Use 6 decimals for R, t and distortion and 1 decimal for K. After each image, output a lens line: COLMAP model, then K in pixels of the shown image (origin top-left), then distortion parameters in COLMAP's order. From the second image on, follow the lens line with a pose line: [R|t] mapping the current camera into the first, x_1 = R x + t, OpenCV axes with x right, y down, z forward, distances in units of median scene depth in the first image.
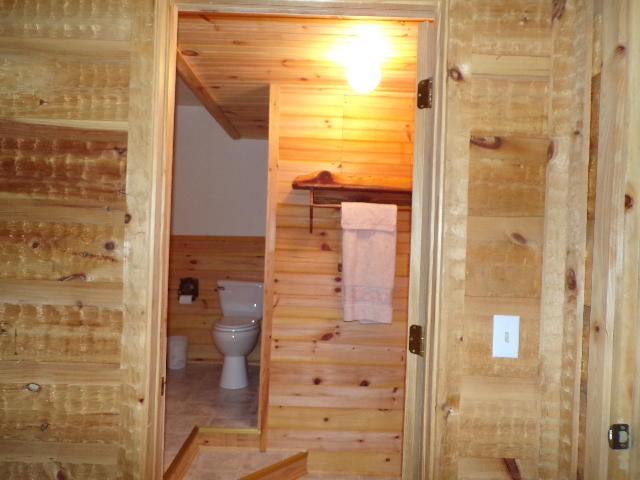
lens RADIAL K [[437.4, 0, 320.6], [0, 437.4, 239.2], [0, 0, 1]] dist [0.008744, 0.001022]
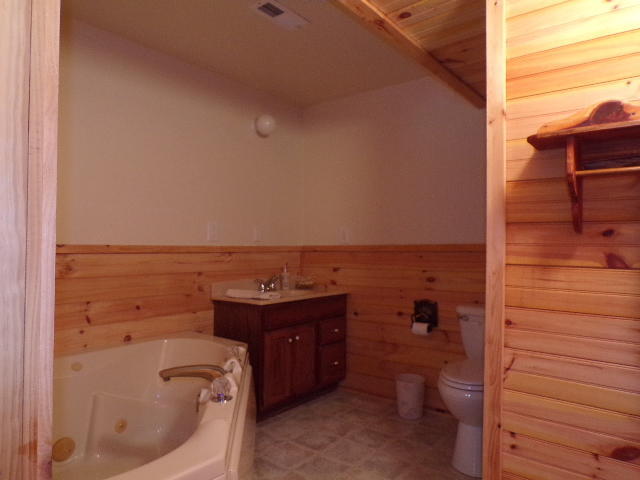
lens RADIAL K [[437.4, 0, 317.2], [0, 437.4, 240.9], [0, 0, 1]] dist [0.008744, 0.001022]
pose [[0.770036, -0.031848, -0.637205, 0.065519], [0.018584, 0.999449, -0.027495, 0.003570], [0.637730, 0.009330, 0.770204, 0.422830]]
